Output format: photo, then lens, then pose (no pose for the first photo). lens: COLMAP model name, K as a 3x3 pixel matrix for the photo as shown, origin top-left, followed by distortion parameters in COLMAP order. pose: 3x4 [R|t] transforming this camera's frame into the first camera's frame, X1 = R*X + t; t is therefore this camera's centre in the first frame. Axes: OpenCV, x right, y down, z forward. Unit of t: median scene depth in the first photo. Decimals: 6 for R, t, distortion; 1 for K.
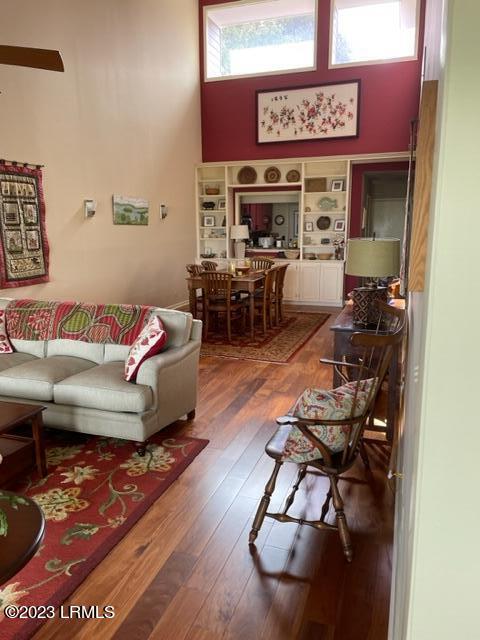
lens RADIAL K [[482.0, 0, 237.2], [0, 482.0, 316.3], [0, 0, 1]] dist [0.047328, -0.036610]
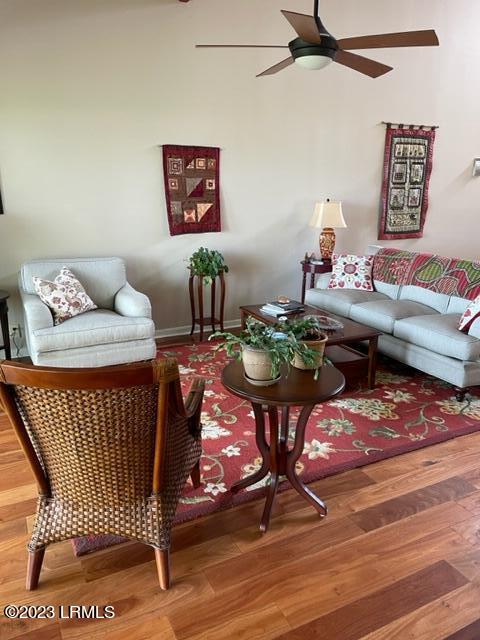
lens RADIAL K [[482.0, 0, 242.6], [0, 482.0, 320.4], [0, 0, 1]] dist [0.047328, -0.036610]
pose [[0.721110, 0.196441, -0.664388, 0.135114], [-0.141703, 0.980507, 0.136108, 0.033238], [0.678175, -0.004003, 0.734890, -0.115505]]
